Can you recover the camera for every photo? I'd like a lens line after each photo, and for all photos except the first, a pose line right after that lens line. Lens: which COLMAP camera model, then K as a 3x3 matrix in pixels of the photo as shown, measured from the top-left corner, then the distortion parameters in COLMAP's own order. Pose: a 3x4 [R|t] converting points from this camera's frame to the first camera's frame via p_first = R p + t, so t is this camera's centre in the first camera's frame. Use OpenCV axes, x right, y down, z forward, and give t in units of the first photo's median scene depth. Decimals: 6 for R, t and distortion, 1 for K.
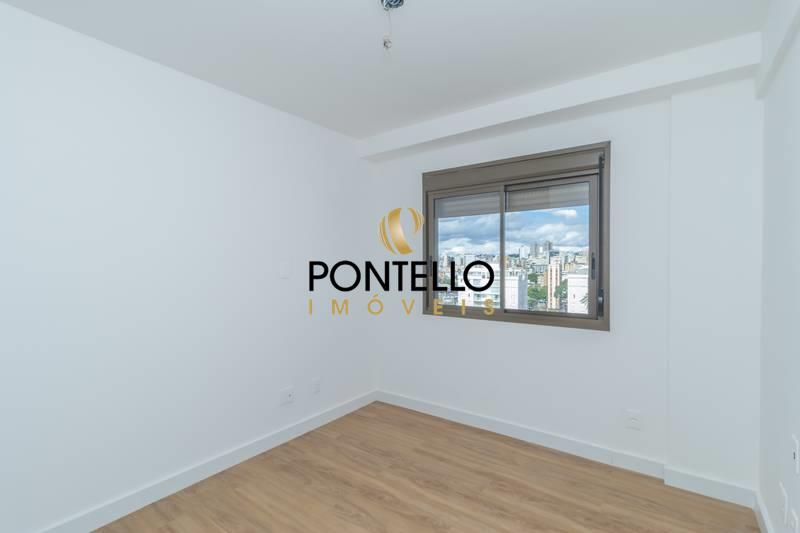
lens RADIAL K [[381.7, 0, 397.6], [0, 381.7, 268.7], [0, 0, 1]] dist [0.004224, 0.001744]
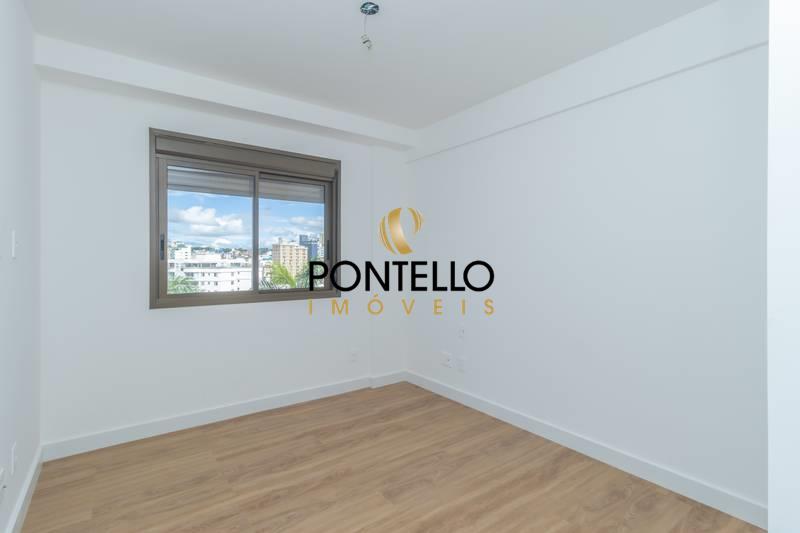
lens RADIAL K [[381.7, 0, 399.0], [0, 381.7, 260.6], [0, 0, 1]] dist [0.004224, 0.001744]
pose [[0.297117, 0.003090, 0.954836, -0.715449], [0.009513, 0.999936, -0.006196, 0.040917], [-0.954794, 0.010924, 0.297068, 0.388827]]
